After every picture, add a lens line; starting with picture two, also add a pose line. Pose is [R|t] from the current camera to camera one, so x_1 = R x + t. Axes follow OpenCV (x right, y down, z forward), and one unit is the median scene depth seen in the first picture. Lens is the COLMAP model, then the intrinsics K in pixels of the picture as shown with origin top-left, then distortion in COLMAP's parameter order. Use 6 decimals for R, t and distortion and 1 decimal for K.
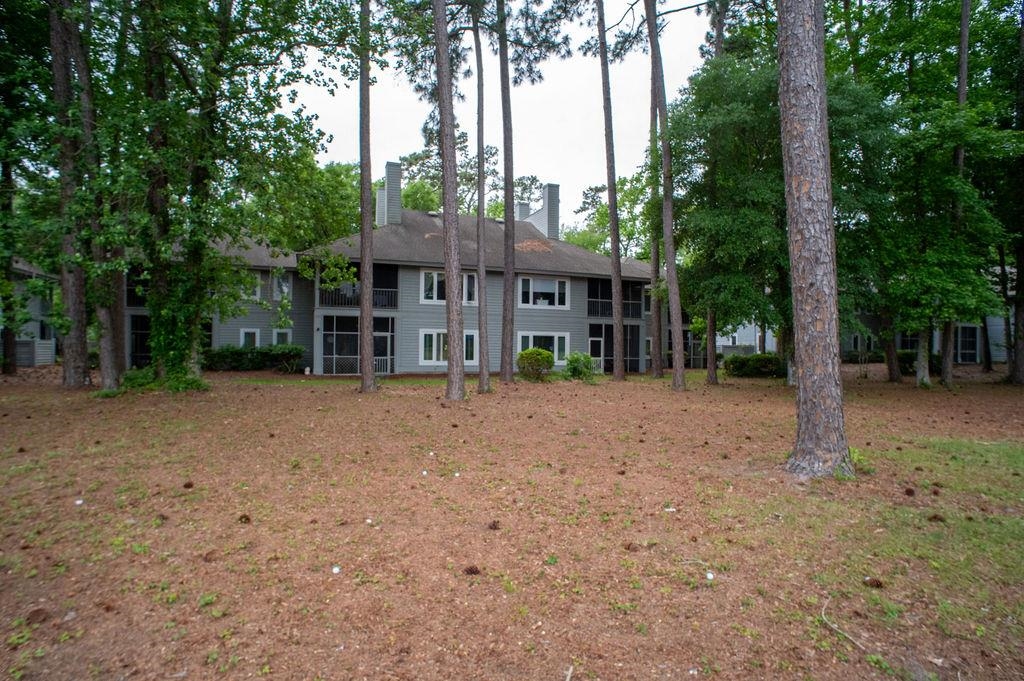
lens RADIAL K [[530.4, 0, 517.2], [0, 530.4, 350.2], [0, 0, 1]] dist [-0.085609, 0.055754]
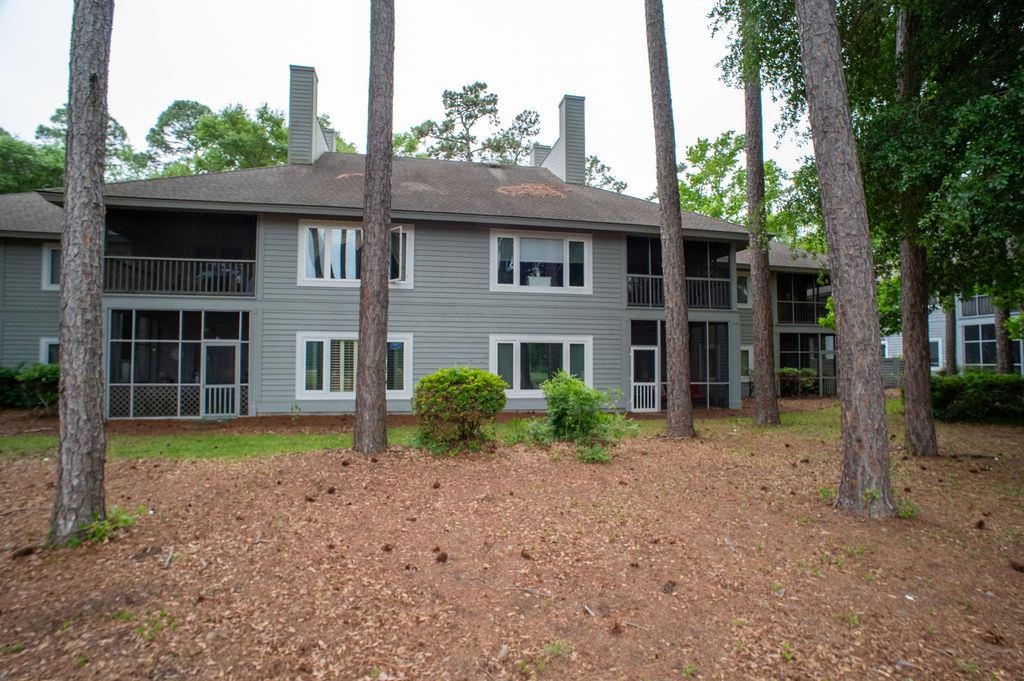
lens RADIAL K [[530.4, 0, 517.2], [0, 530.4, 350.2], [0, 0, 1]] dist [-0.085609, 0.055754]
pose [[0.986406, -0.014043, -0.163723, 0.111963], [0.008442, 0.999357, -0.034861, -0.001345], [0.164107, 0.033005, 0.985890, 0.461933]]
